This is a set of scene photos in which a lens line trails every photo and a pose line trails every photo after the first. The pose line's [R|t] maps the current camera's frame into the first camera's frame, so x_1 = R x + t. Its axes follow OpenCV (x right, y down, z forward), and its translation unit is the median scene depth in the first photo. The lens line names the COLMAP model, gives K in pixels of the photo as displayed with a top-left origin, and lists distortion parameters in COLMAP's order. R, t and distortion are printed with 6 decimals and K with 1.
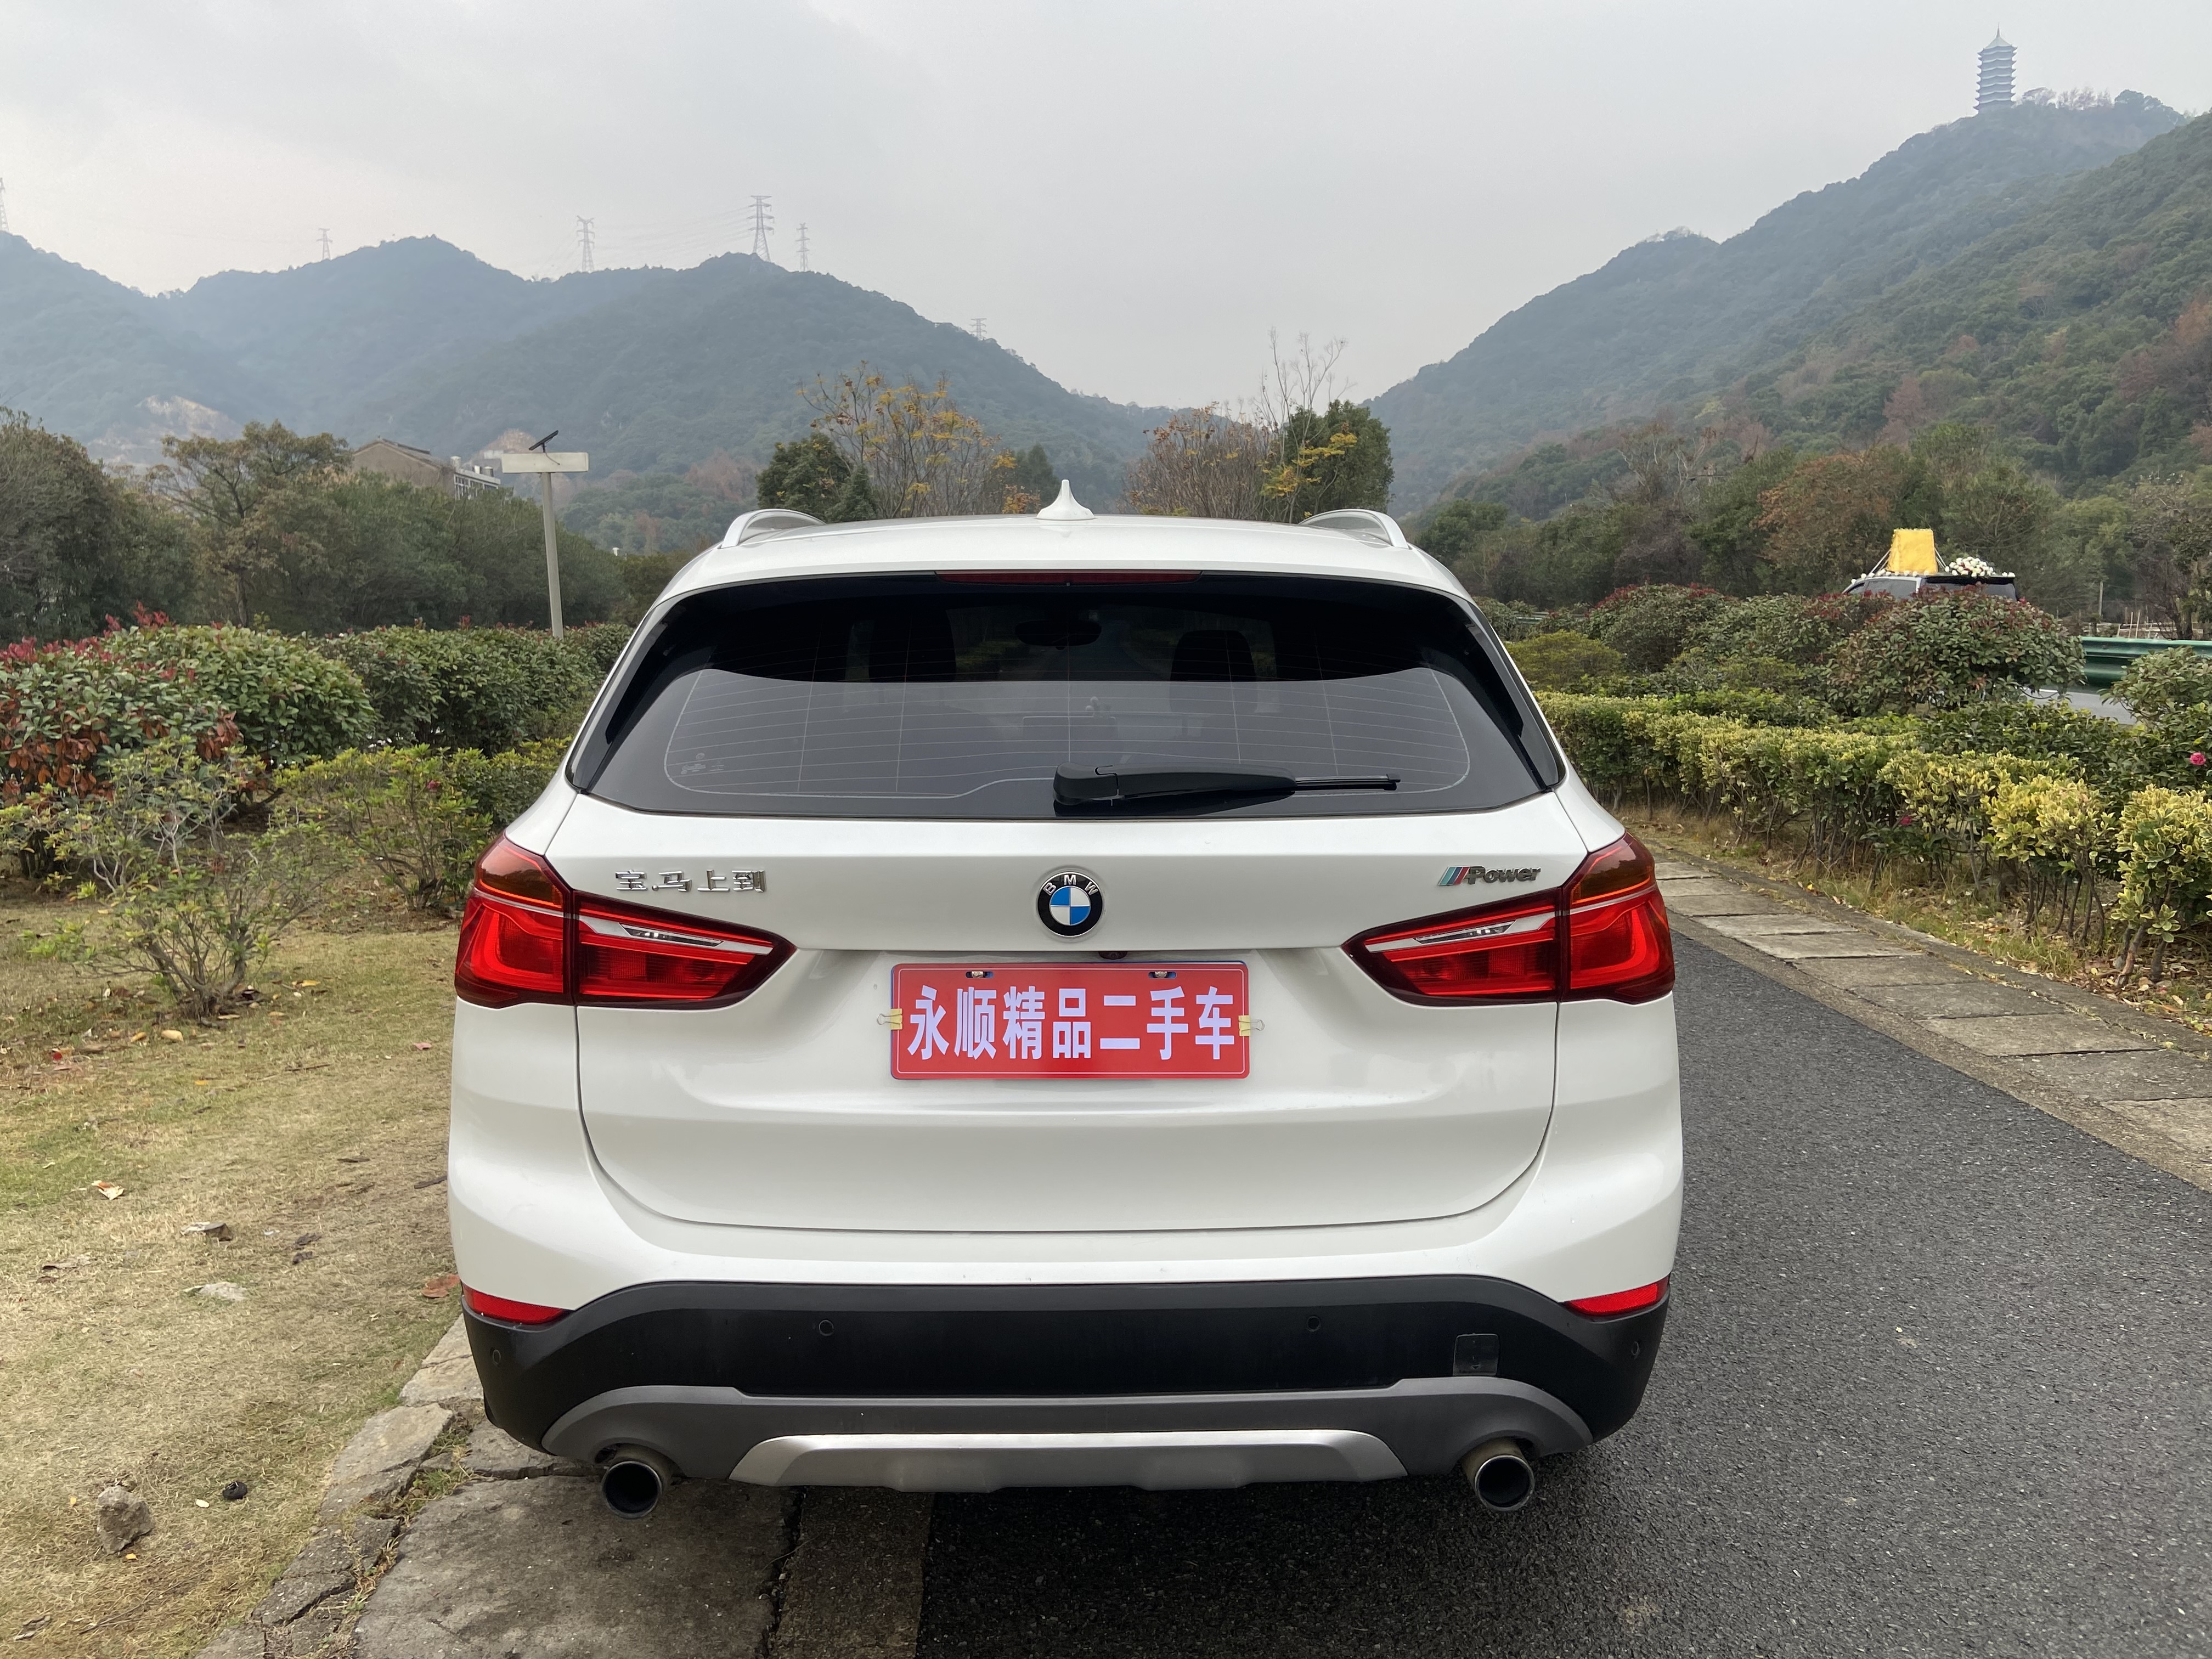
lens RADIAL K [[1652.8, 0, 1086.5], [0, 1652.8, 826.3], [0, 0, 1]] dist [0.113680, -0.139608]
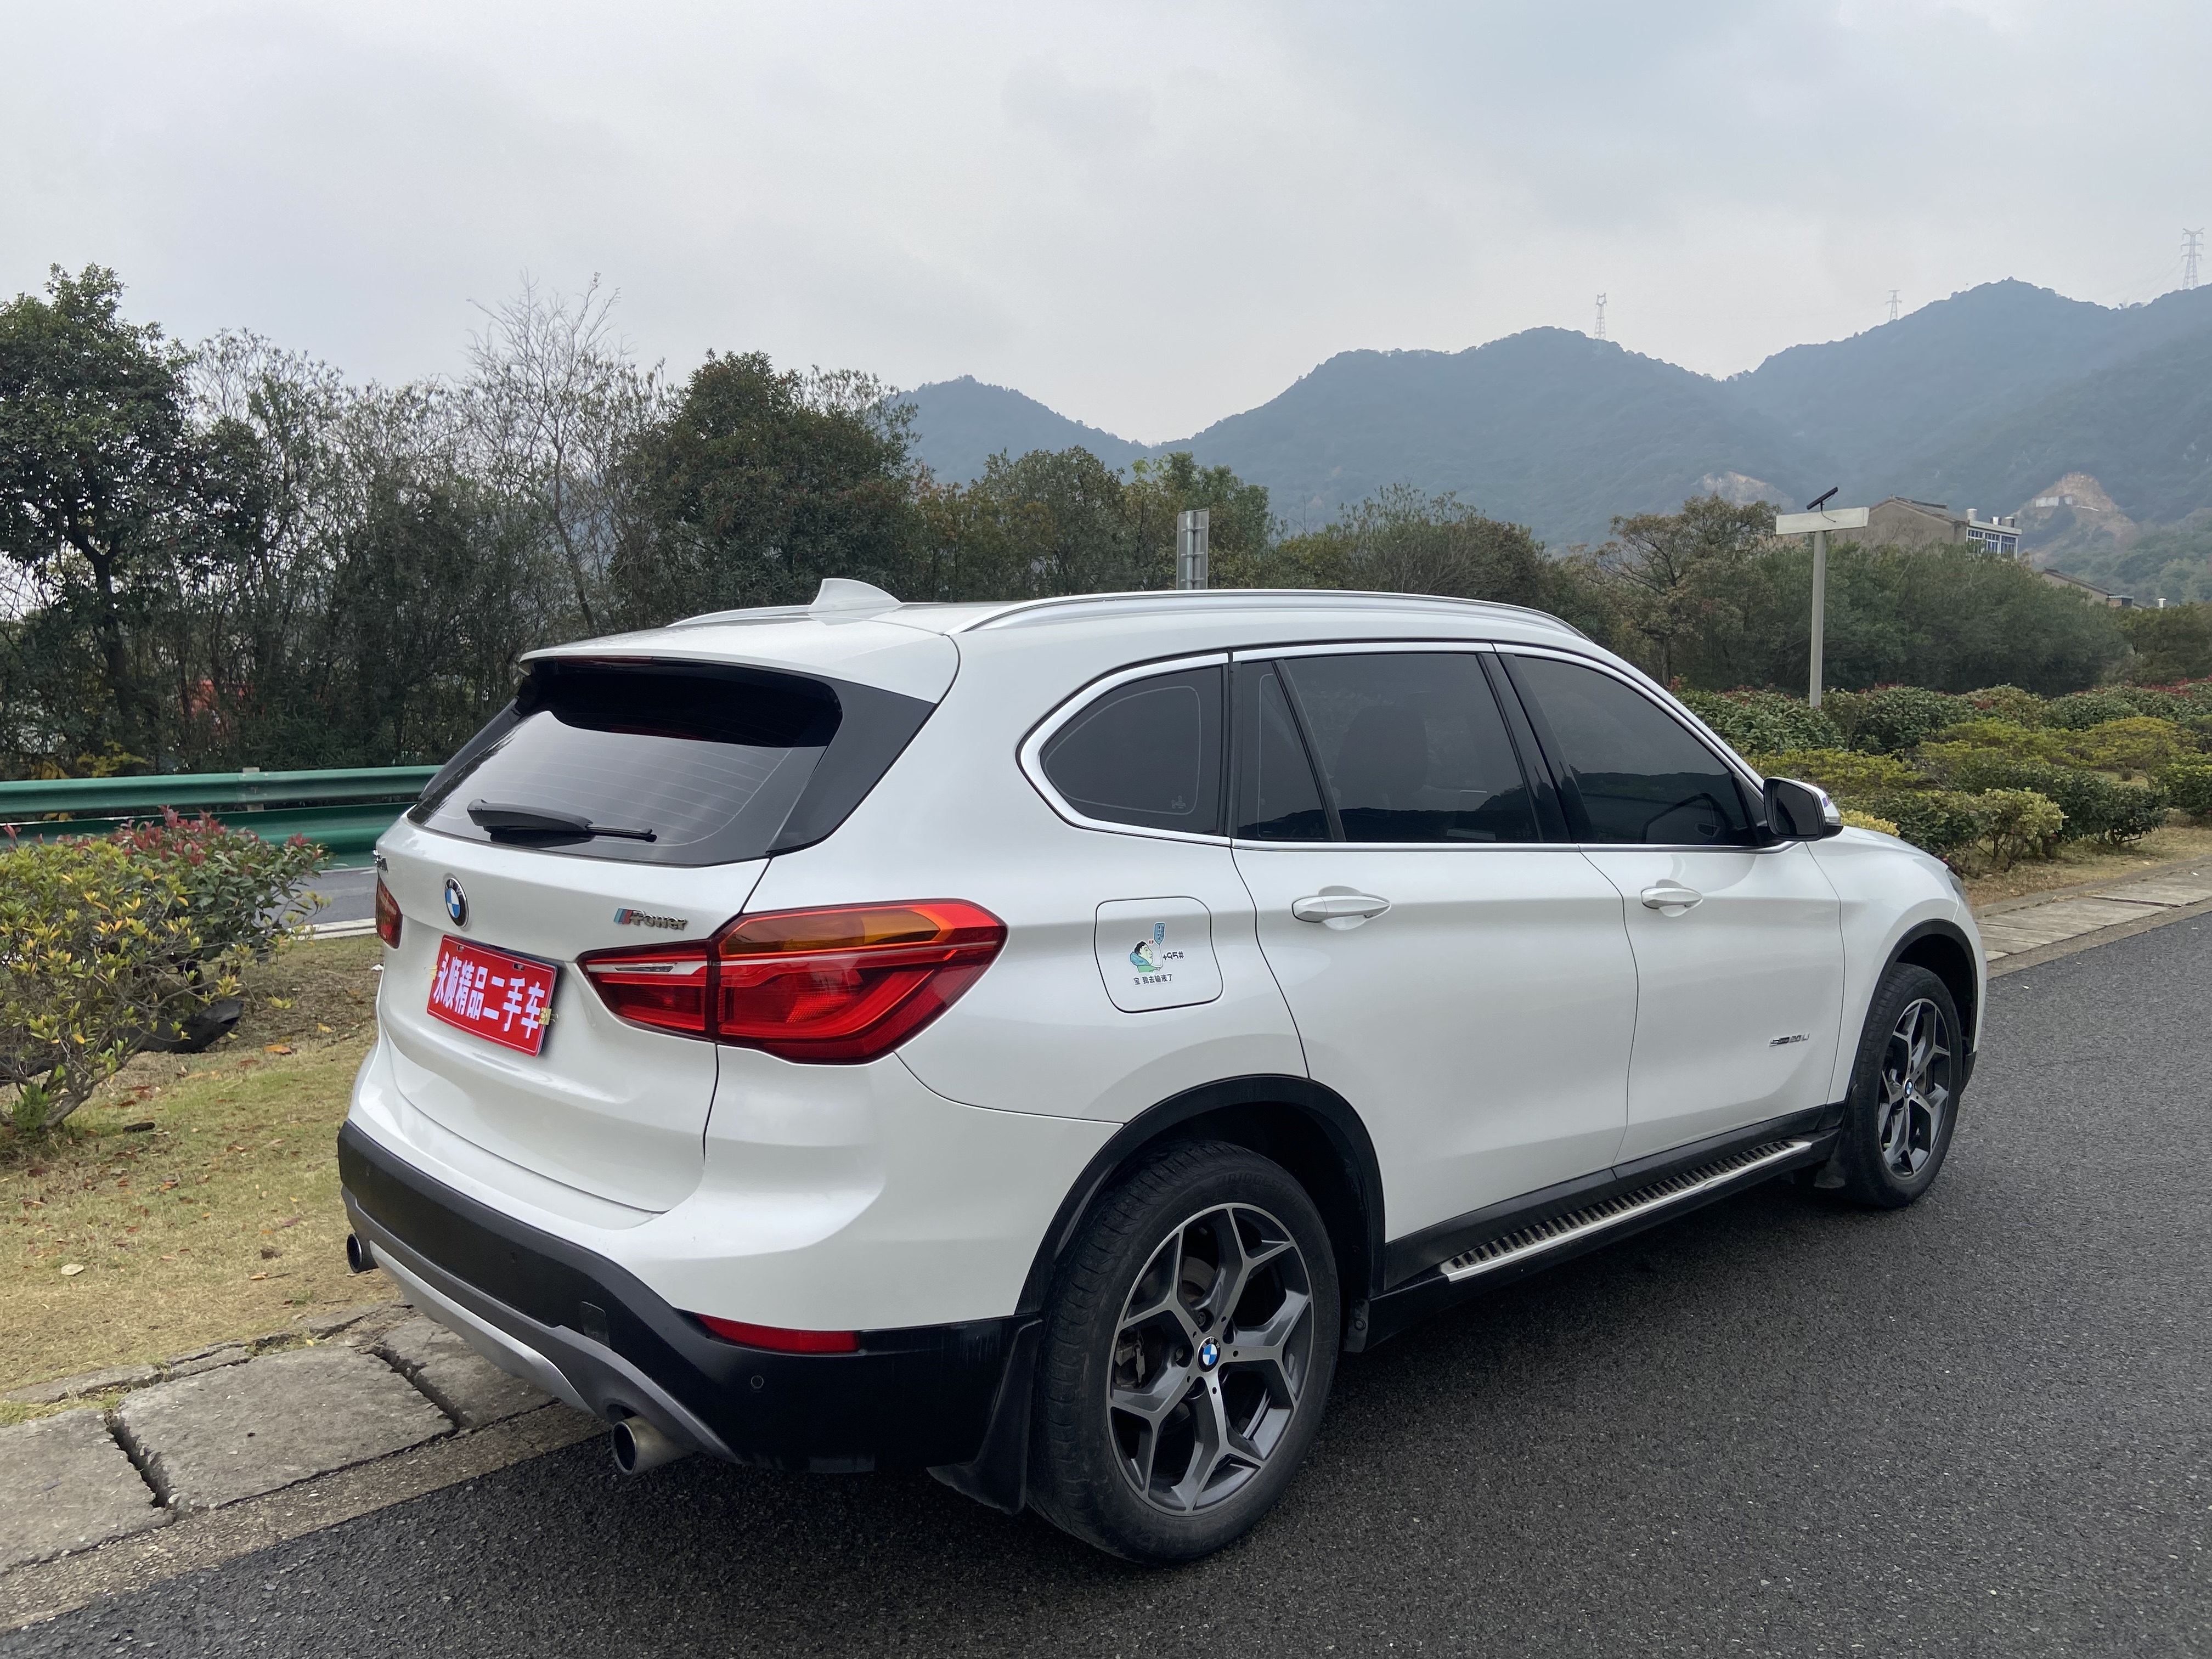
lens RADIAL K [[1652.8, 0, 1086.5], [0, 1652.8, 826.3], [0, 0, 1]] dist [0.113680, -0.139608]
pose [[0.665508, 0.074568, -0.742657, 0.130434], [-0.100701, 0.994870, 0.009652, -0.007745], [0.739567, 0.068363, 0.669602, 0.044217]]
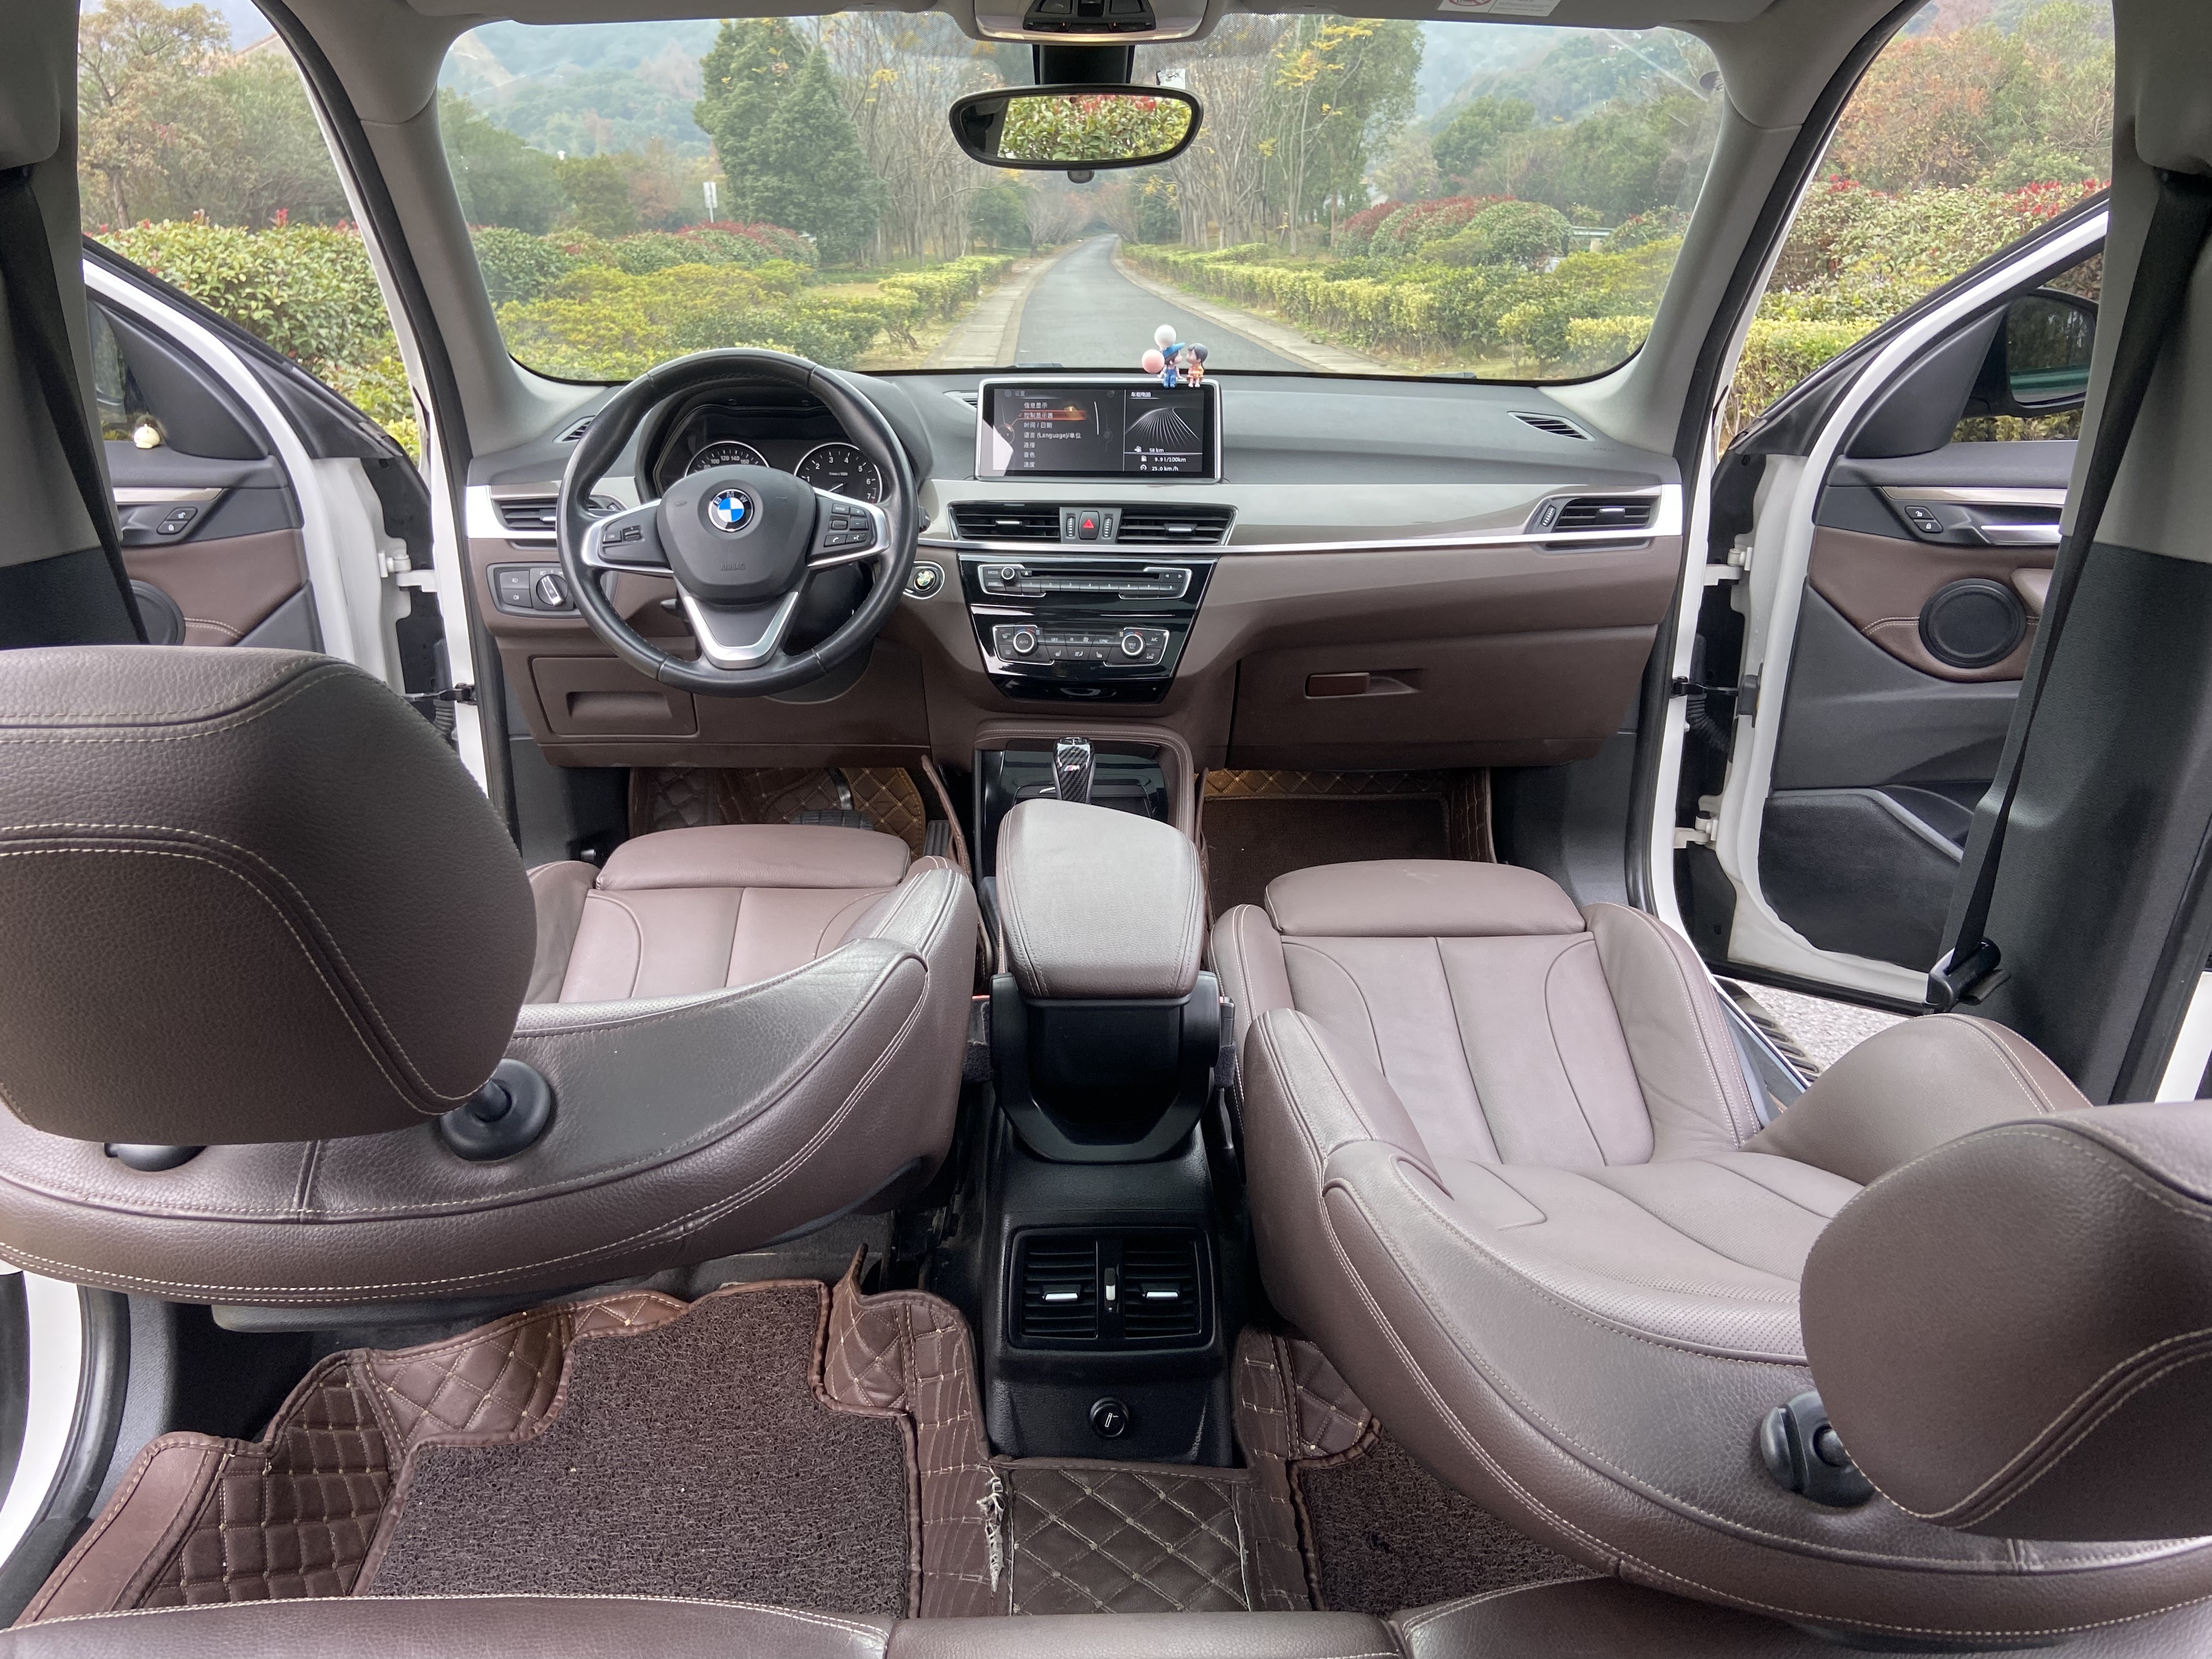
lens RADIAL K [[1652.8, 0, 1086.5], [0, 1652.8, 826.3], [0, 0, 1]] dist [0.113680, -0.139608]
pose [[0.999963, -0.000484, 0.008574, -0.004575], [-0.001348, 0.977205, 0.212295, -0.010944], [-0.008481, -0.212299, 0.977168, 0.142771]]
